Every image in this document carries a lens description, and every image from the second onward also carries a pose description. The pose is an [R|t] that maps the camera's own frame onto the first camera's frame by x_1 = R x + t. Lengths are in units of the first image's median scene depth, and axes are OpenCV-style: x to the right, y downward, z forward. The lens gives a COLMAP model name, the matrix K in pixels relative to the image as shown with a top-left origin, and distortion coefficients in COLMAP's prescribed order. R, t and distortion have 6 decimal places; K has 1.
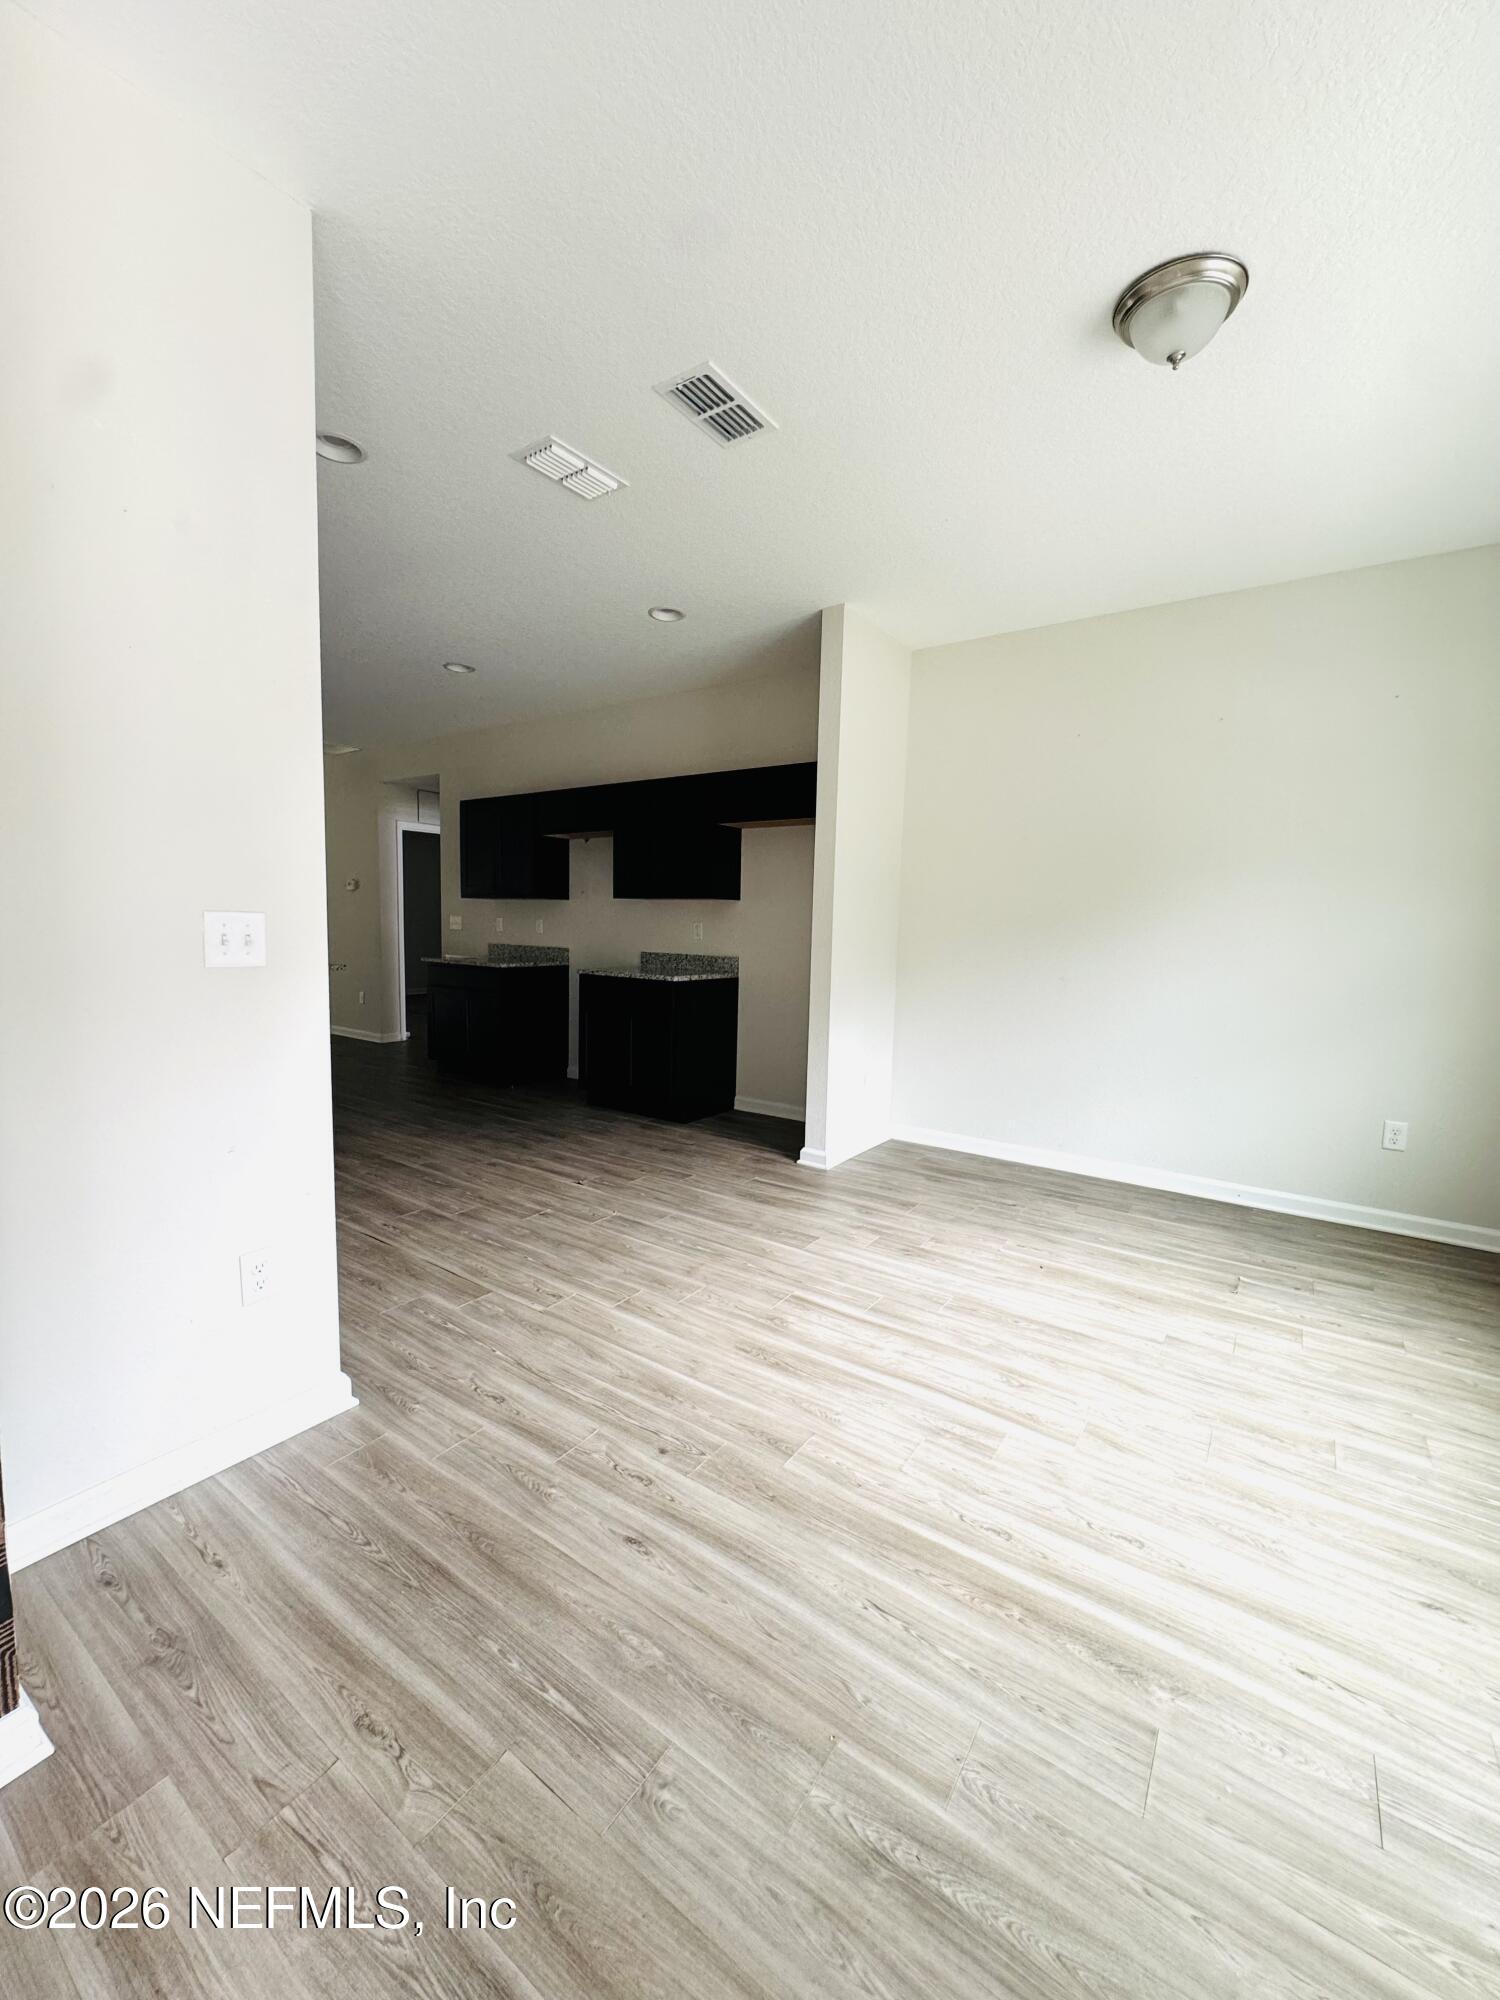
lens RADIAL K [[795.7, 0, 750.9], [0, 795.7, 997.4], [0, 0, 1]] dist [-0.004604, 0.000961]
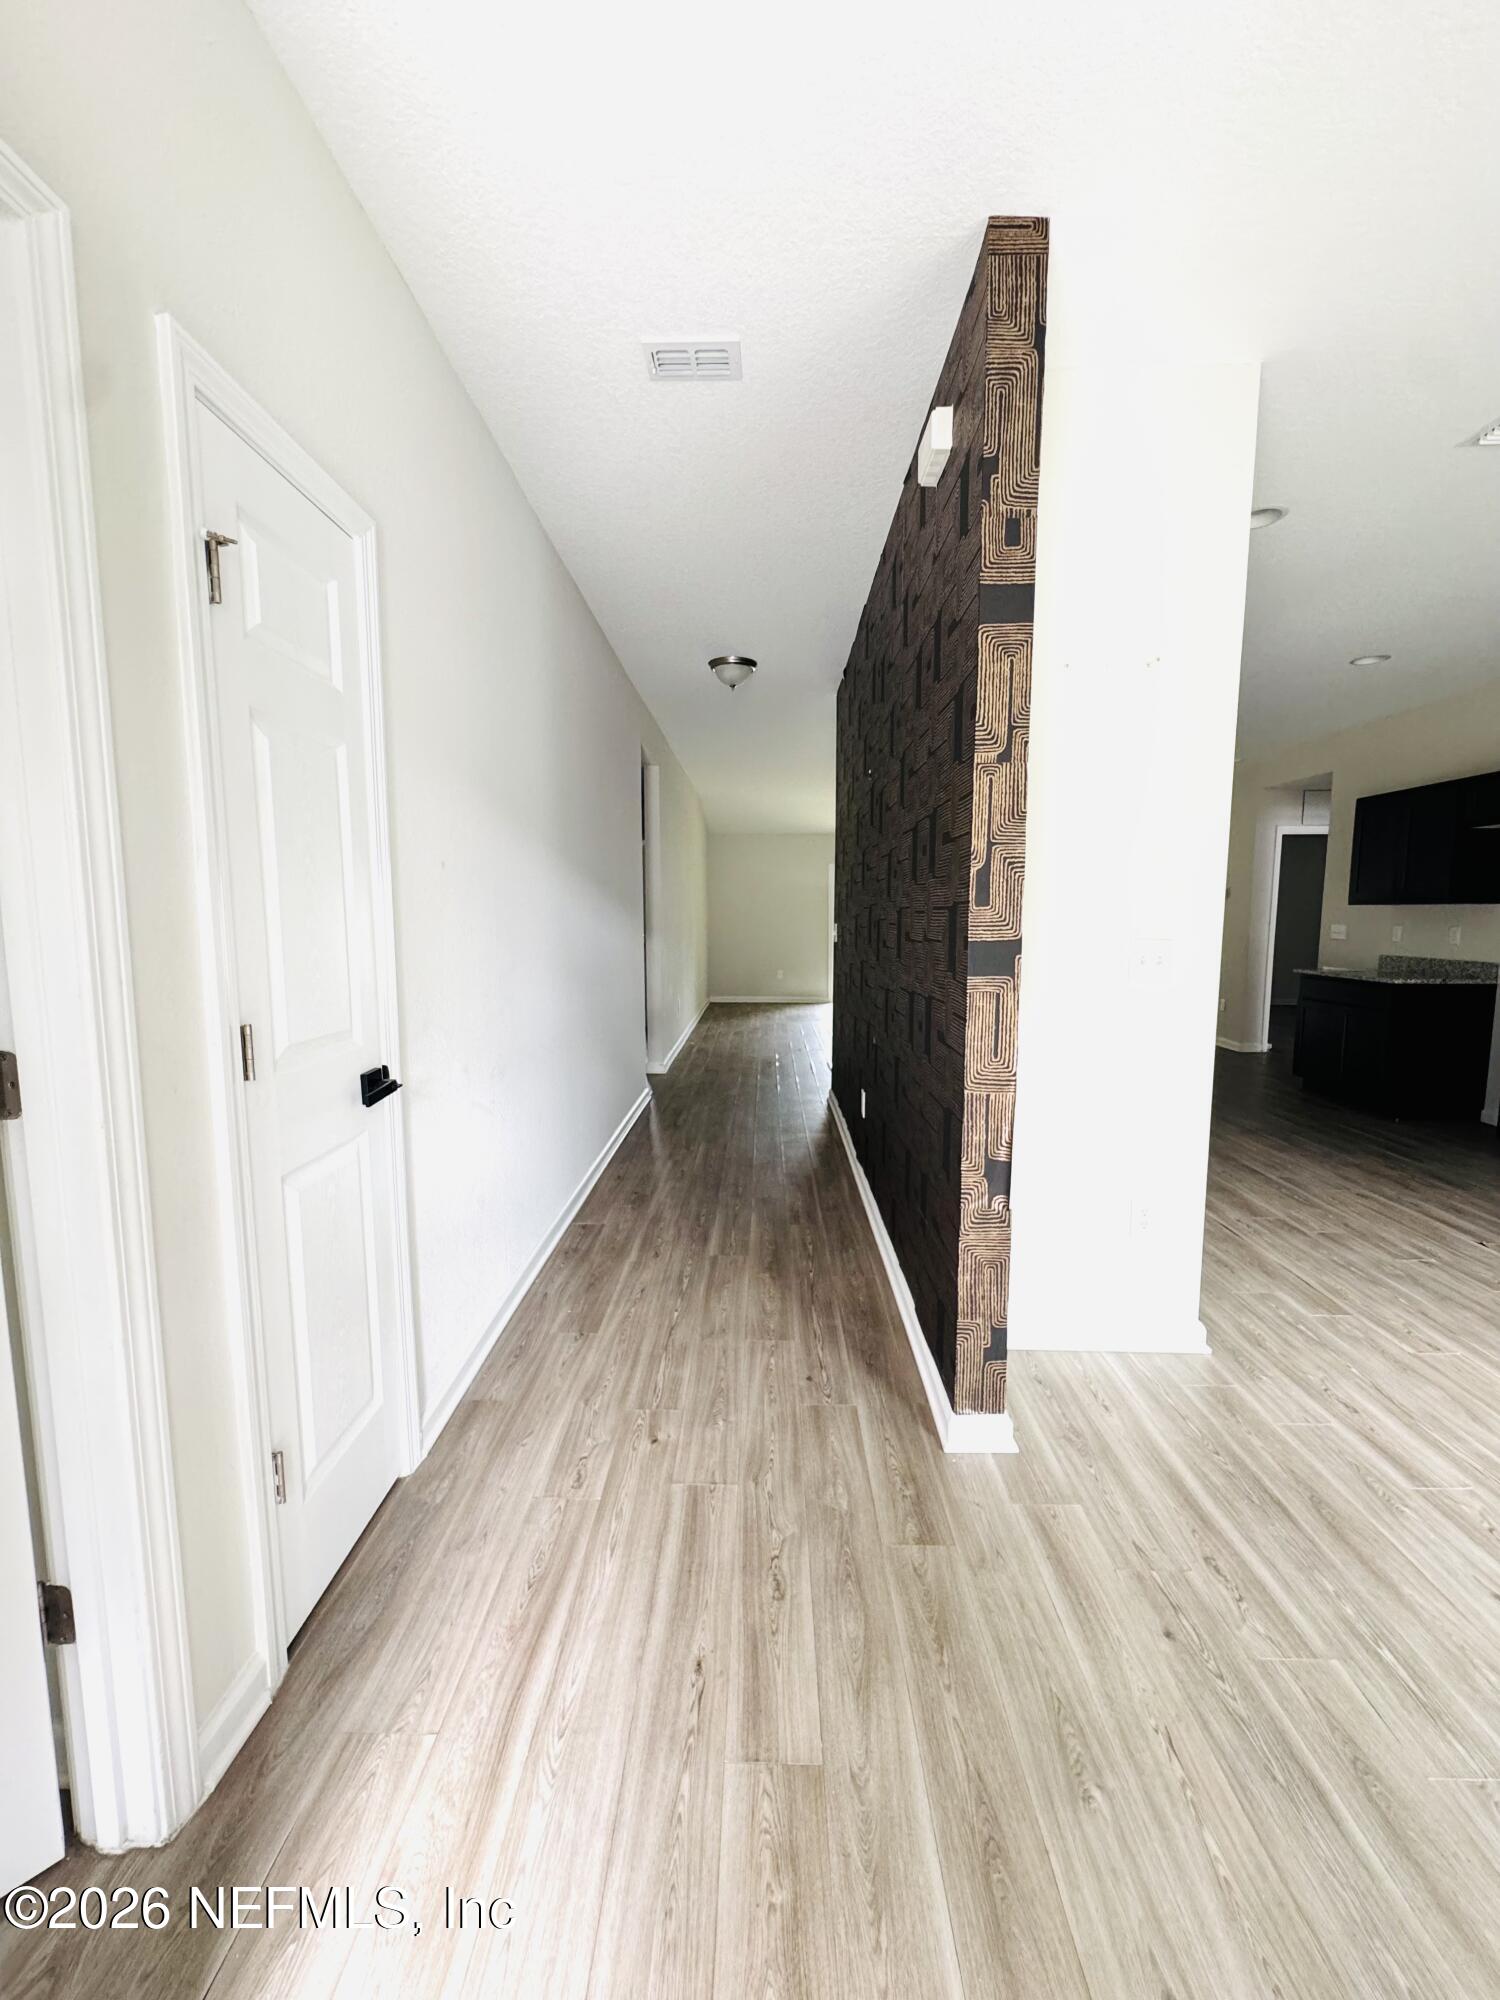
lens RADIAL K [[795.7, 0, 747.1], [0, 795.7, 997.9], [0, 0, 1]] dist [-0.004604, 0.000961]
pose [[0.549309, 0.066449, -0.832973, 0.060193], [-0.067901, 0.997086, 0.034764, -0.008004], [0.832856, 0.037464, 0.552220, -0.195853]]
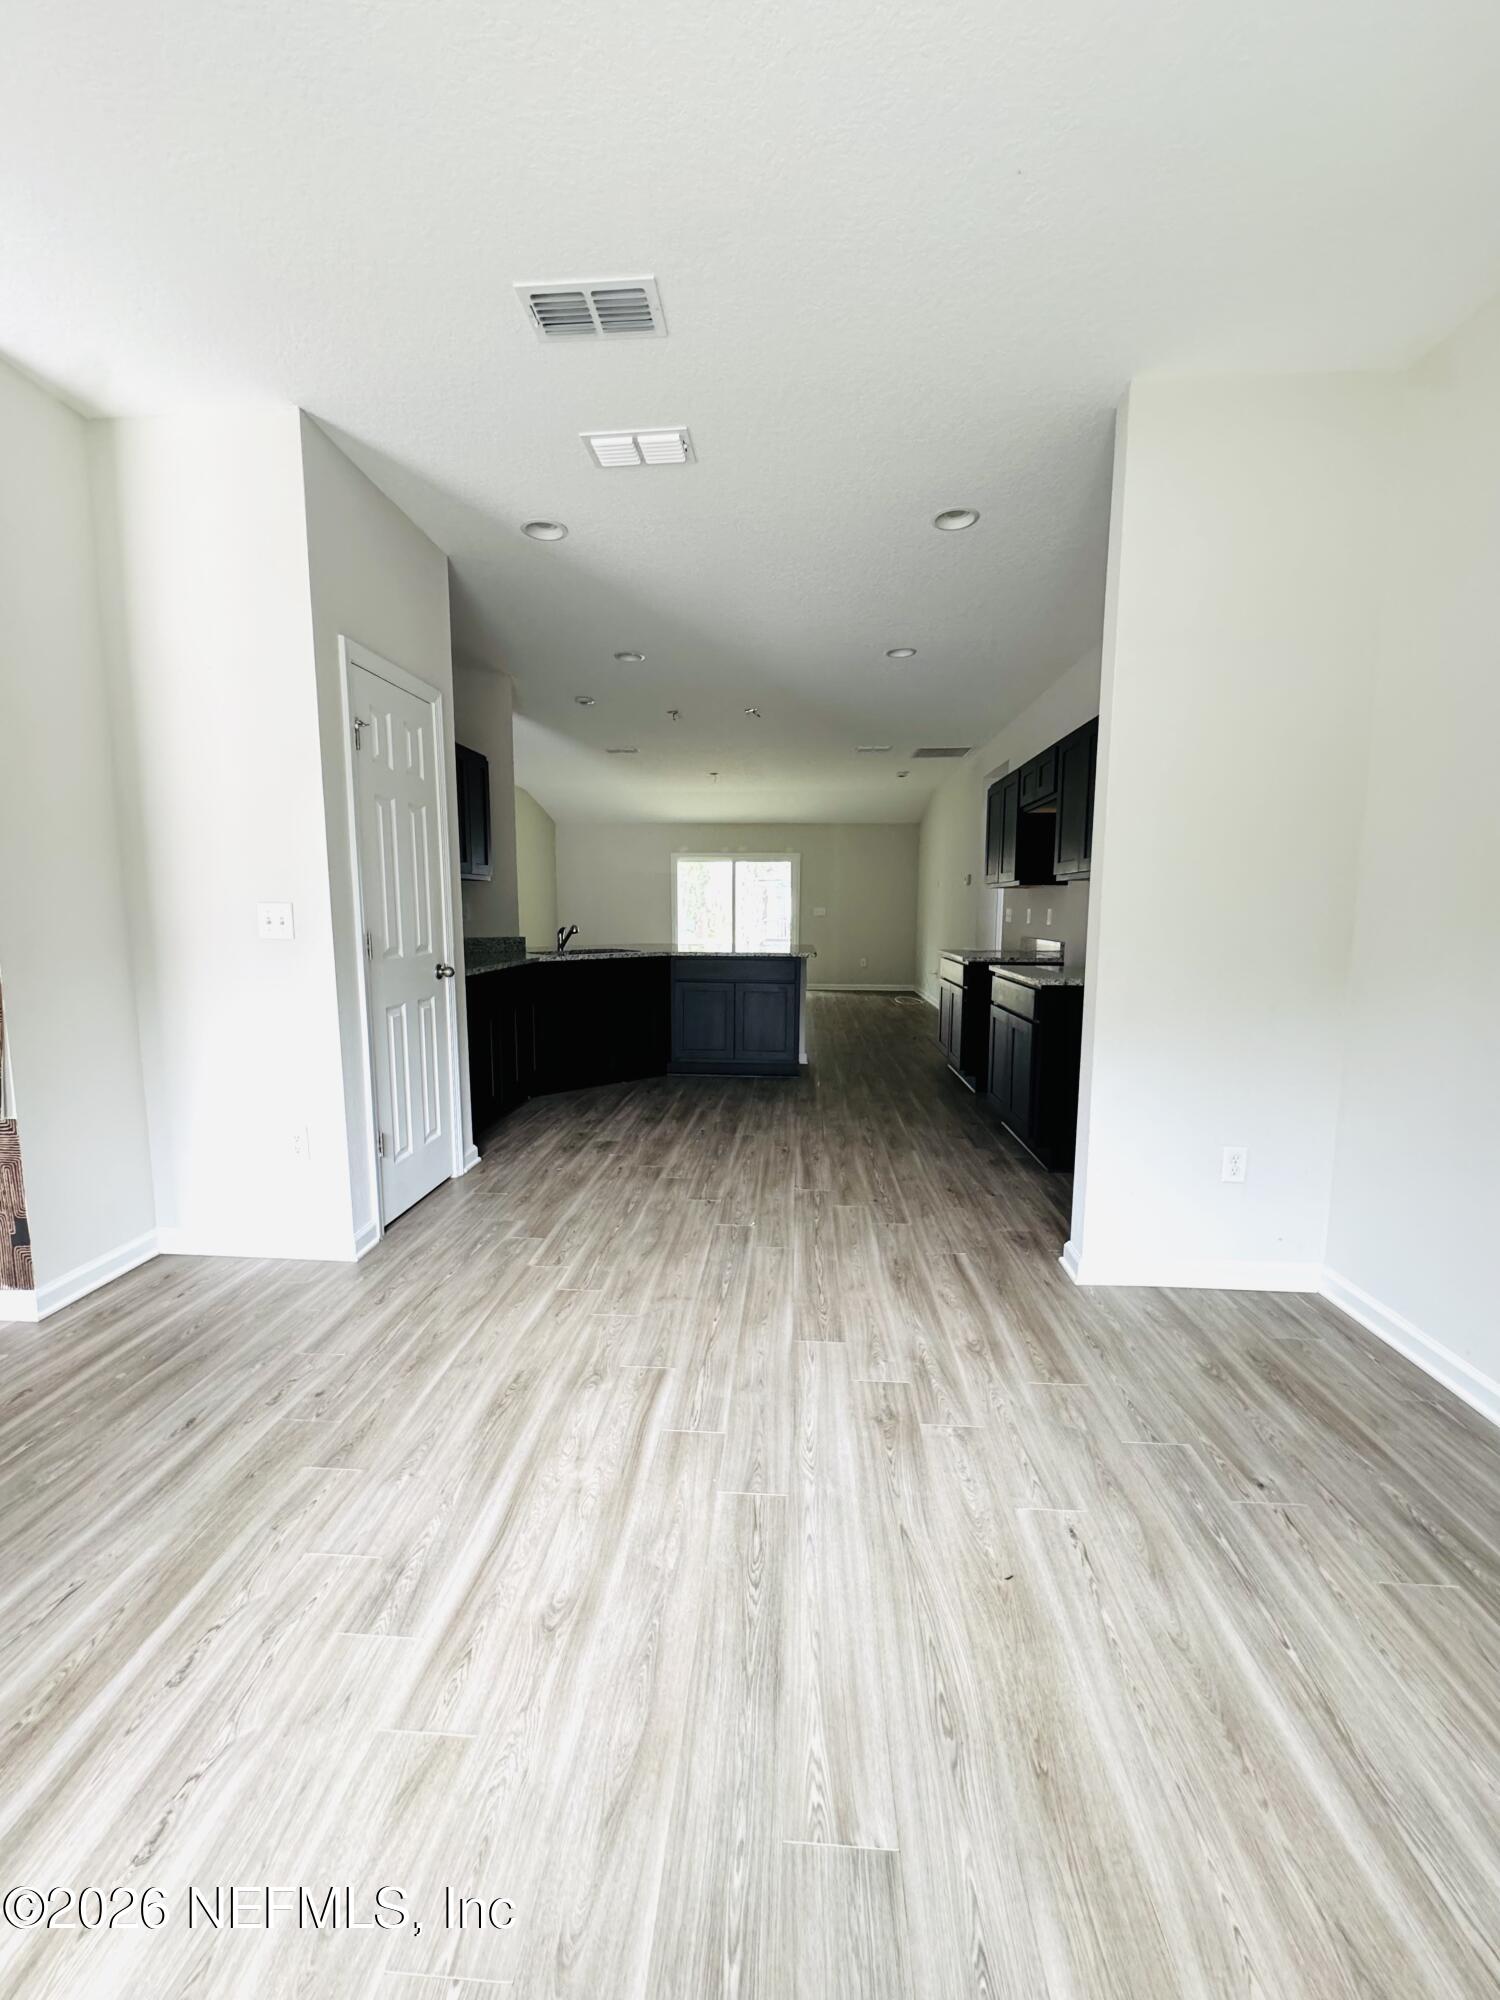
lens RADIAL K [[795.7, 0, 750.1], [0, 795.7, 997.8], [0, 0, 1]] dist [-0.004604, 0.000961]
pose [[0.514307, 0.076726, -0.854167, 0.776356], [-0.073230, 0.996281, 0.045398, -0.041279], [0.854474, 0.039202, 0.518013, 0.667515]]
